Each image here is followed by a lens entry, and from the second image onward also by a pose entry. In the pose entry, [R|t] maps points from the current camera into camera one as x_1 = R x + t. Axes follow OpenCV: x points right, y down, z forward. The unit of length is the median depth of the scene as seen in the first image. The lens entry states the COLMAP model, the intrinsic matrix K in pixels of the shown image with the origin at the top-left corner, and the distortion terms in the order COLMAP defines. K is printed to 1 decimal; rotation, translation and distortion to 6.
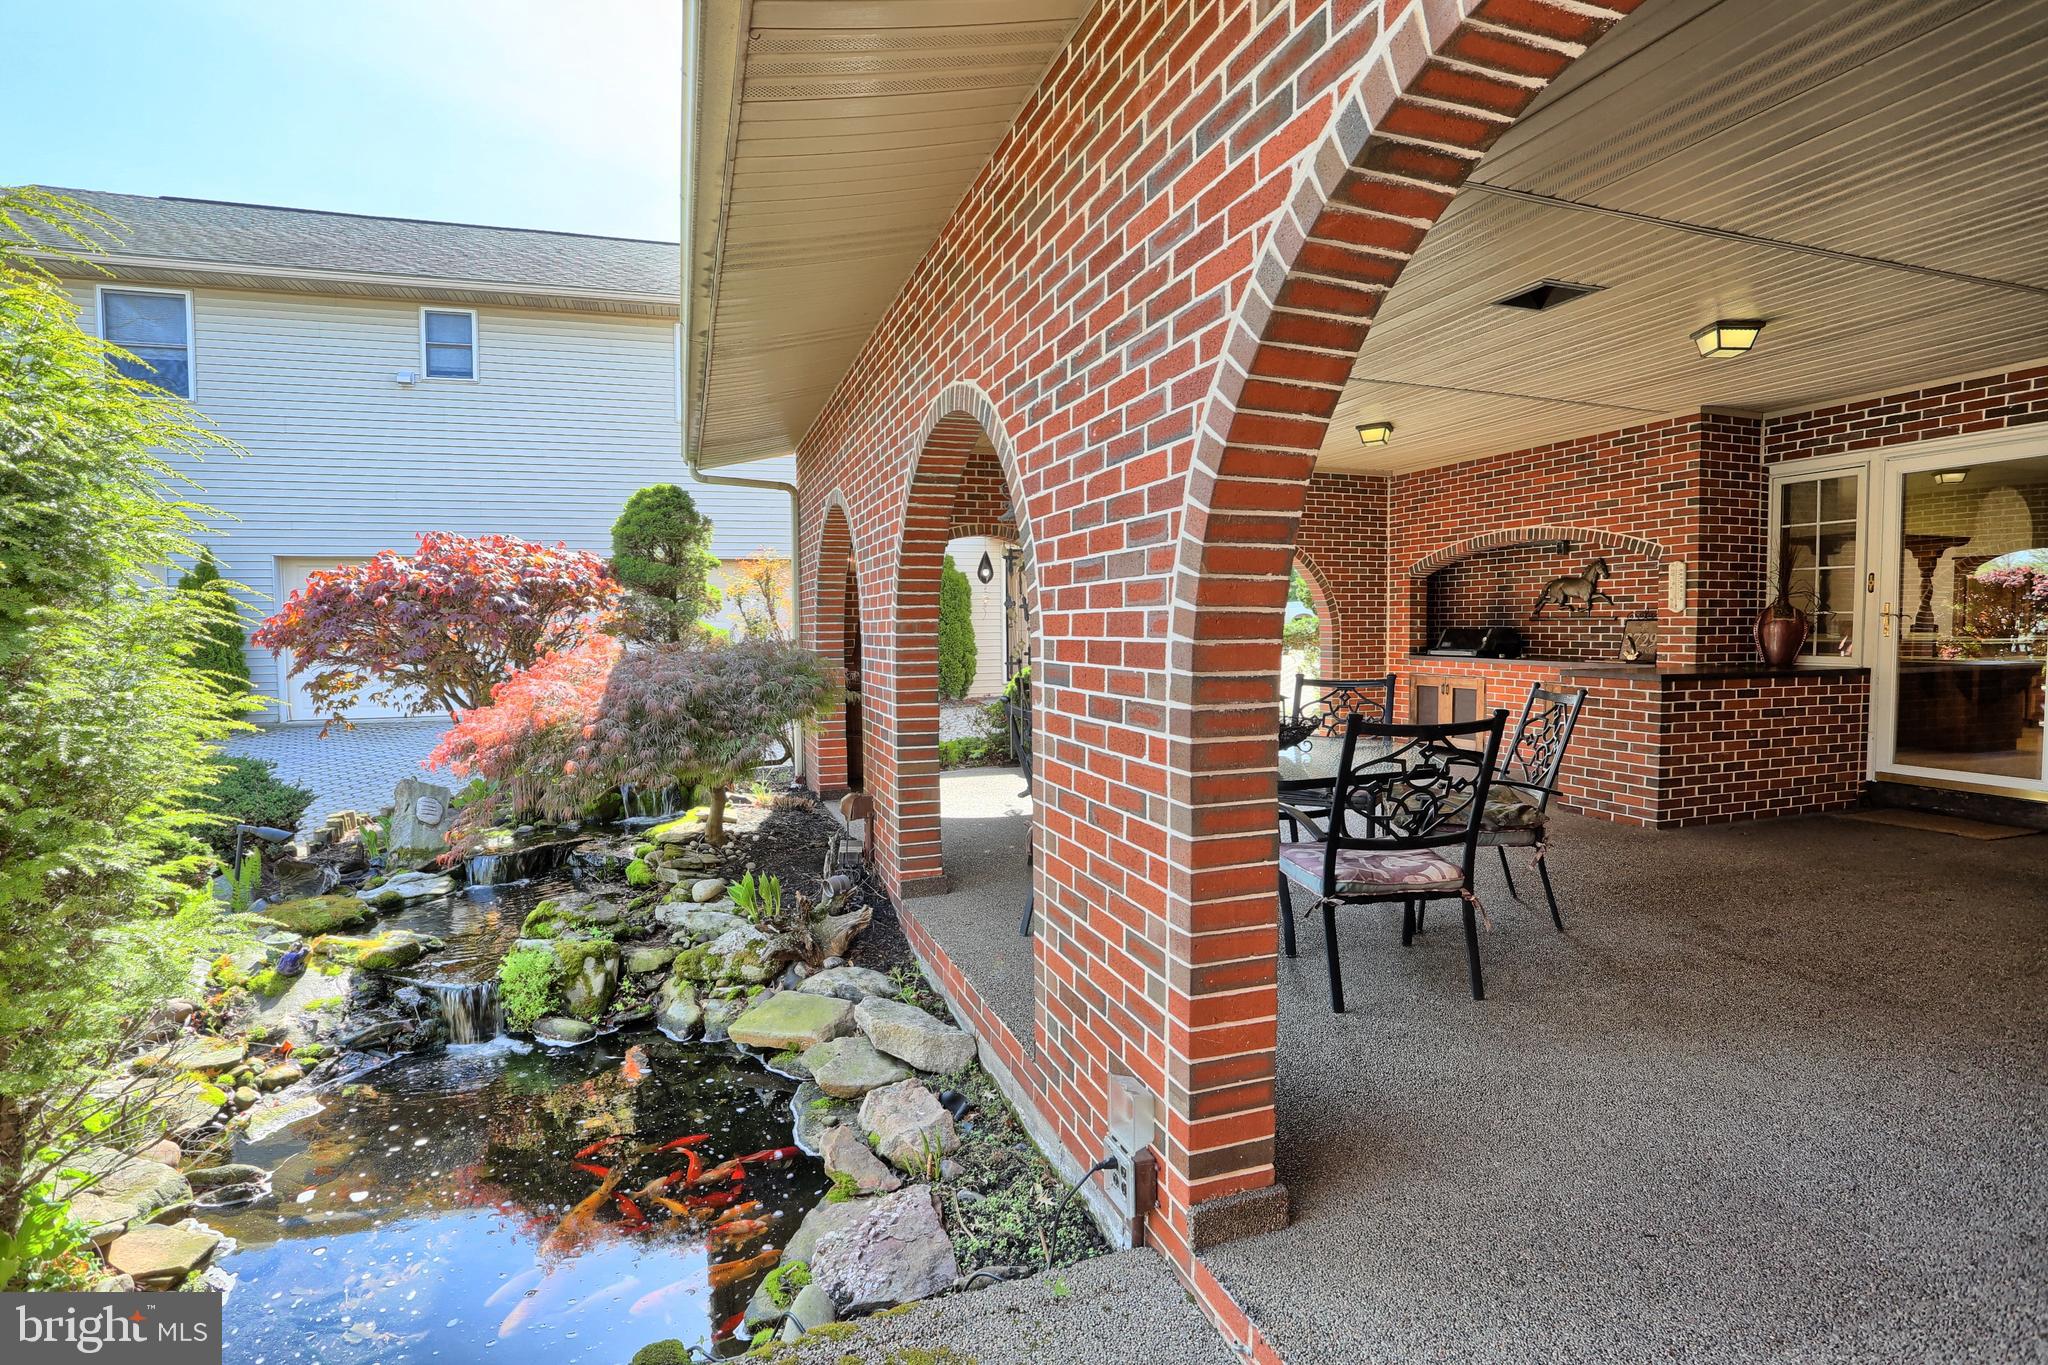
lens RADIAL K [[1000.2, 0, 989.8], [0, 1000.2, 684.0], [0, 0, 1]] dist [-0.072446, 0.031022]
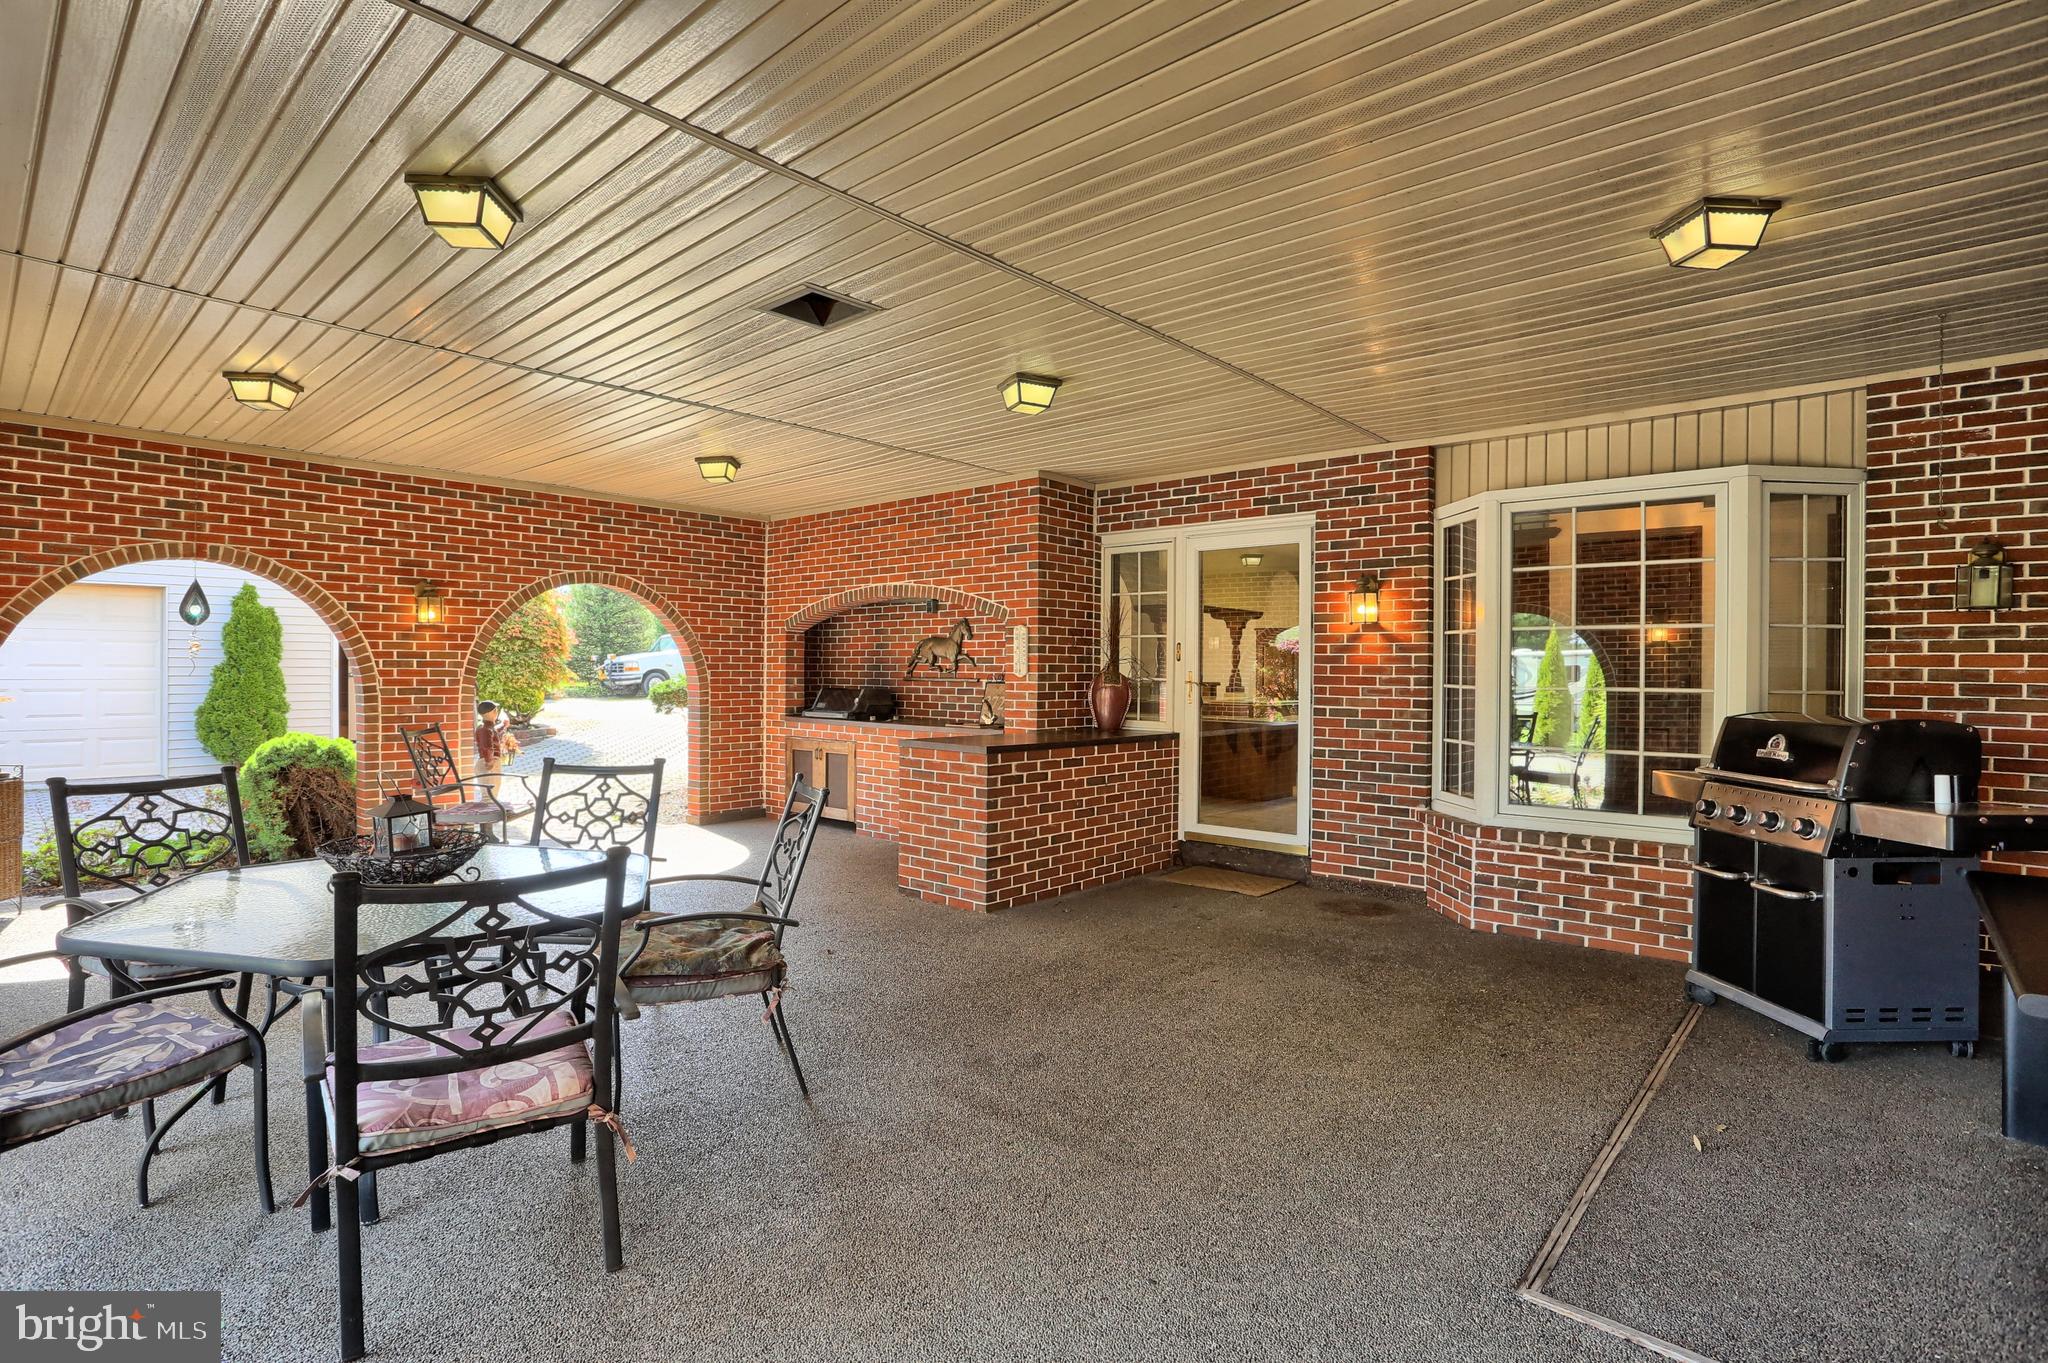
lens RADIAL K [[1000.2, 0, 989.8], [0, 1000.2, 683.0], [0, 0, 1]] dist [-0.072446, 0.031022]
pose [[0.877426, 0.009495, 0.479618, 0.198008], [0.012046, 0.999053, -0.041817, -0.026085], [-0.479561, 0.042468, 0.876480, 0.132123]]
